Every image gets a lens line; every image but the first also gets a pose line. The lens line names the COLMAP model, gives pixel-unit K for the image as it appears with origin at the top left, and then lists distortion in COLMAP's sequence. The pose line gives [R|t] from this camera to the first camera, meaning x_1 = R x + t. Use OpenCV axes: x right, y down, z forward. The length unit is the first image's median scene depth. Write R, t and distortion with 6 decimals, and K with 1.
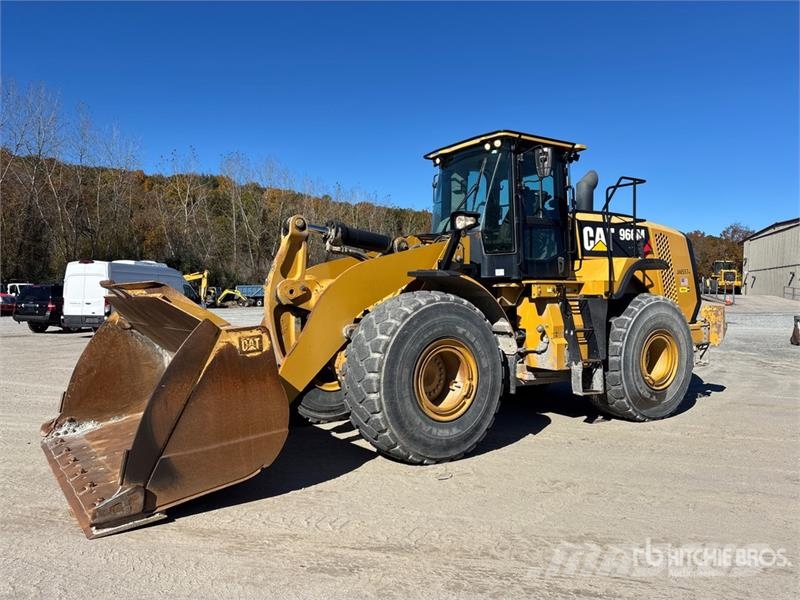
lens RADIAL K [[605.7, 0, 397.6], [0, 605.7, 292.6], [0, 0, 1]] dist [0.036967, -0.048034]
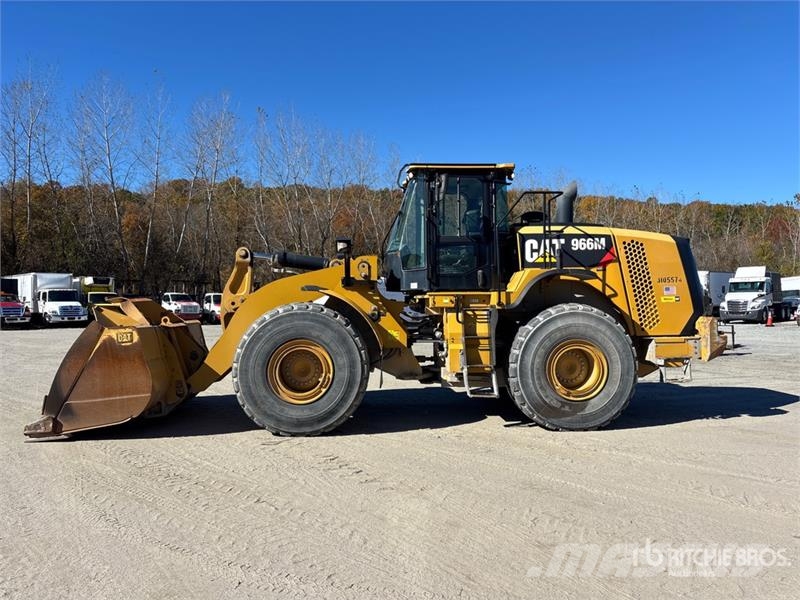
lens RADIAL K [[605.7, 0, 404.2], [0, 605.7, 286.3], [0, 0, 1]] dist [0.036967, -0.048034]
pose [[0.867889, -0.018331, -0.496420, 0.718651], [0.004379, 0.999562, -0.029255, 0.001346], [0.496739, 0.023216, 0.867589, -0.005362]]
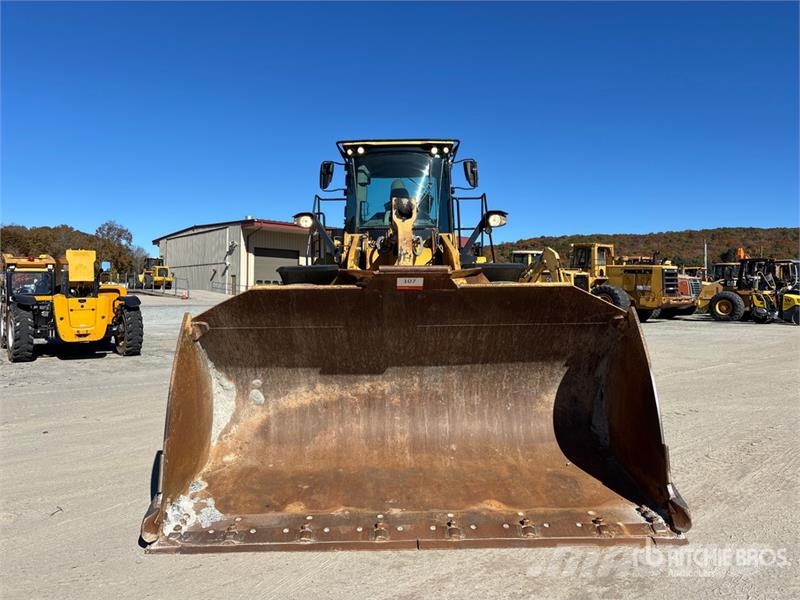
lens RADIAL K [[605.7, 0, 400.5], [0, 605.7, 297.1], [0, 0, 1]] dist [0.036967, -0.048034]
pose [[0.552408, -0.019186, 0.833353, -0.818933], [0.007433, 0.999809, 0.018091, 0.003659], [-0.833541, -0.003799, 0.552445, 0.452940]]
